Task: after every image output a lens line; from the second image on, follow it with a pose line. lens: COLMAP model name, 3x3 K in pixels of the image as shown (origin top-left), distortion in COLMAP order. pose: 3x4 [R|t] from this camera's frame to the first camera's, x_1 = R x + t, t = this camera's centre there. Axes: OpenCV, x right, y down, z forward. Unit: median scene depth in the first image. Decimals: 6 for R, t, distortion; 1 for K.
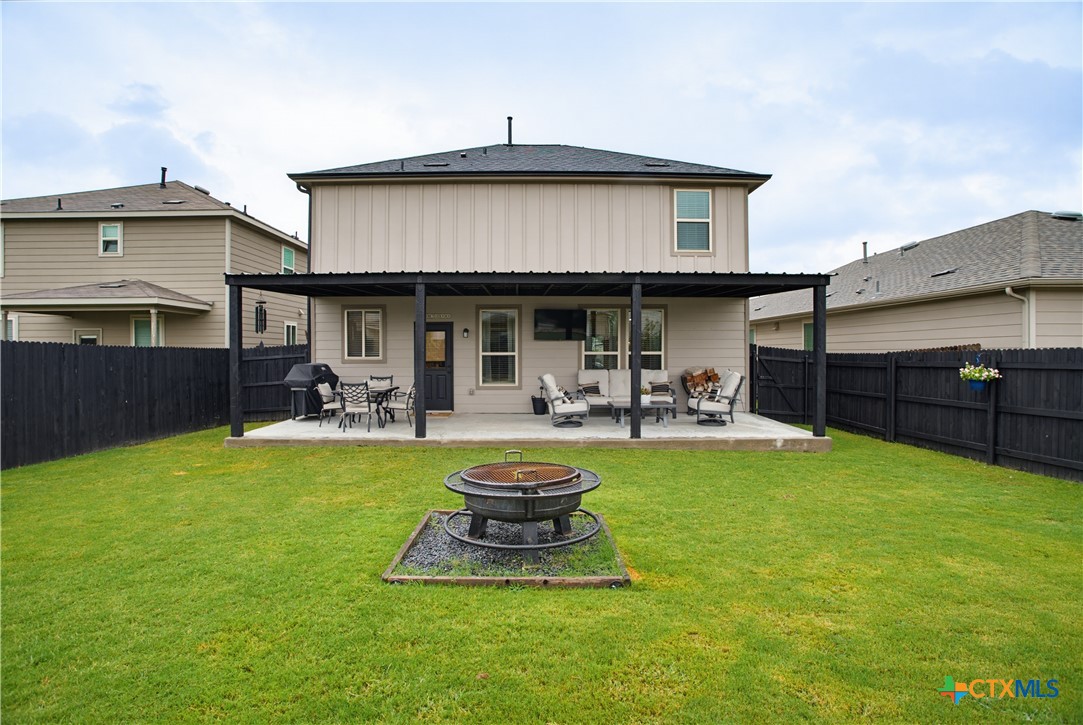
lens RADIAL K [[530.3, 0, 528.9], [0, 530.3, 352.6], [0, 0, 1]] dist [-0.034059, 0.003738]
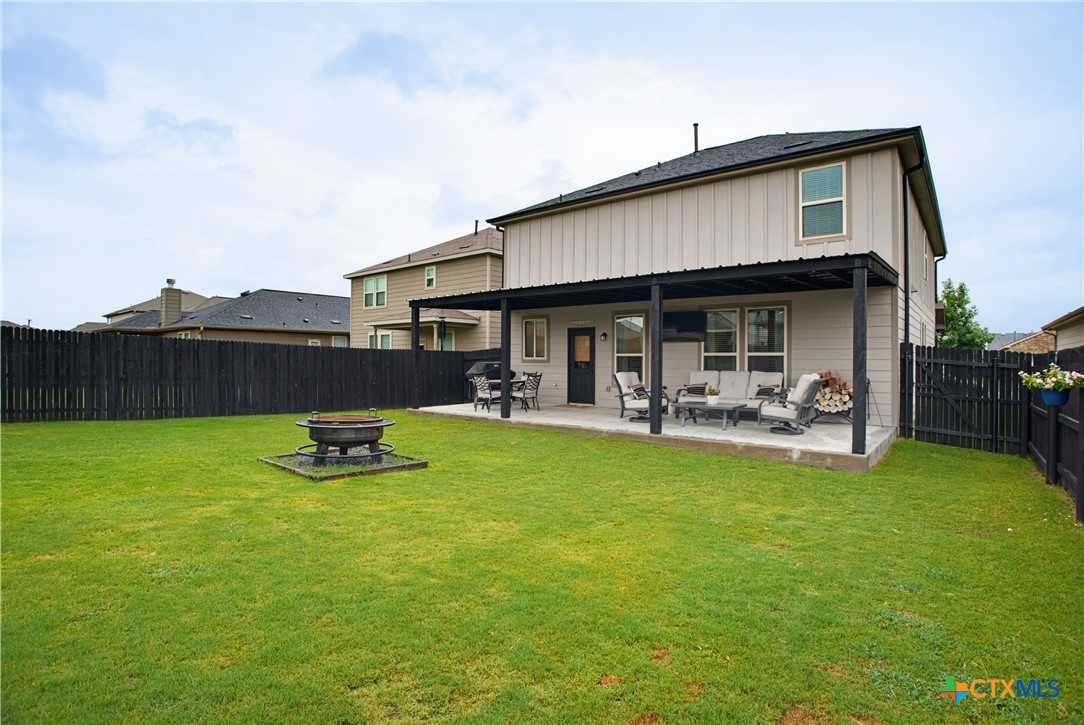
lens RADIAL K [[530.8, 0, 547.6], [0, 530.8, 357.8], [0, 0, 1]] dist [-0.034059, 0.003738]
pose [[0.782067, 0.004069, -0.623181, 0.498081], [-0.006445, 0.999978, -0.001558, 0.011314], [0.623161, 0.005235, 0.782076, 0.041663]]
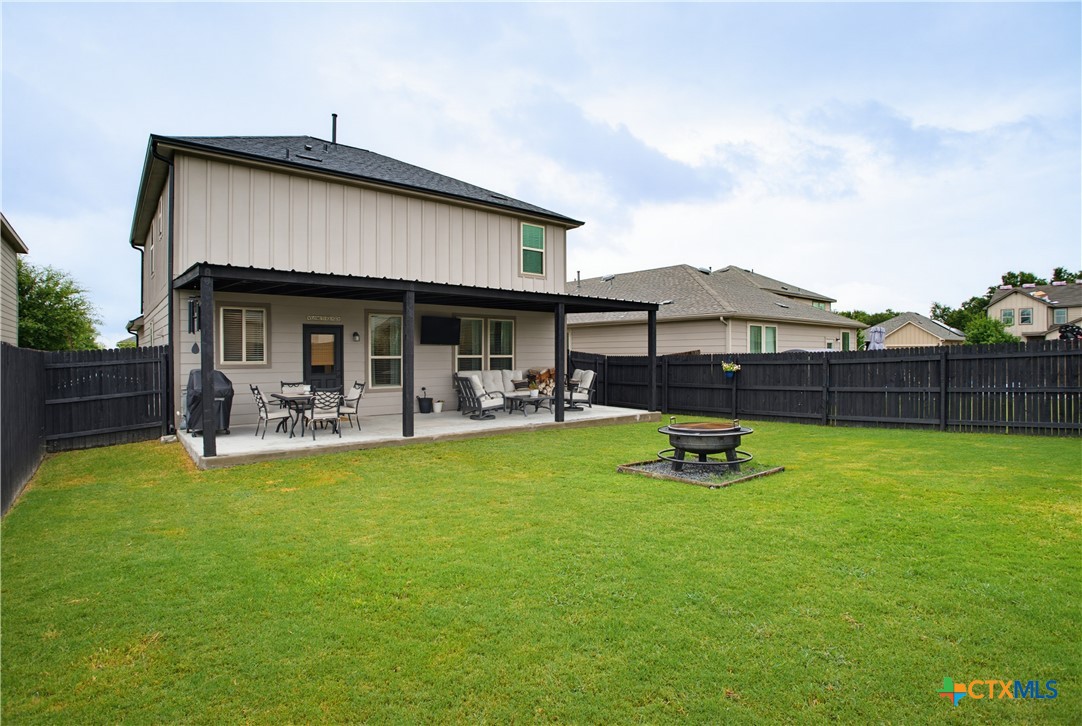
lens RADIAL K [[554.4, 0, 510.6], [0, 554.4, 356.9], [0, 0, 1]] dist [-0.016706, 0.000005]
pose [[0.791079, -0.003065, 0.611706, -0.529934], [0.002602, 0.999995, 0.001645, 0.000225], [-0.611708, 0.000291, 0.791084, -0.000852]]
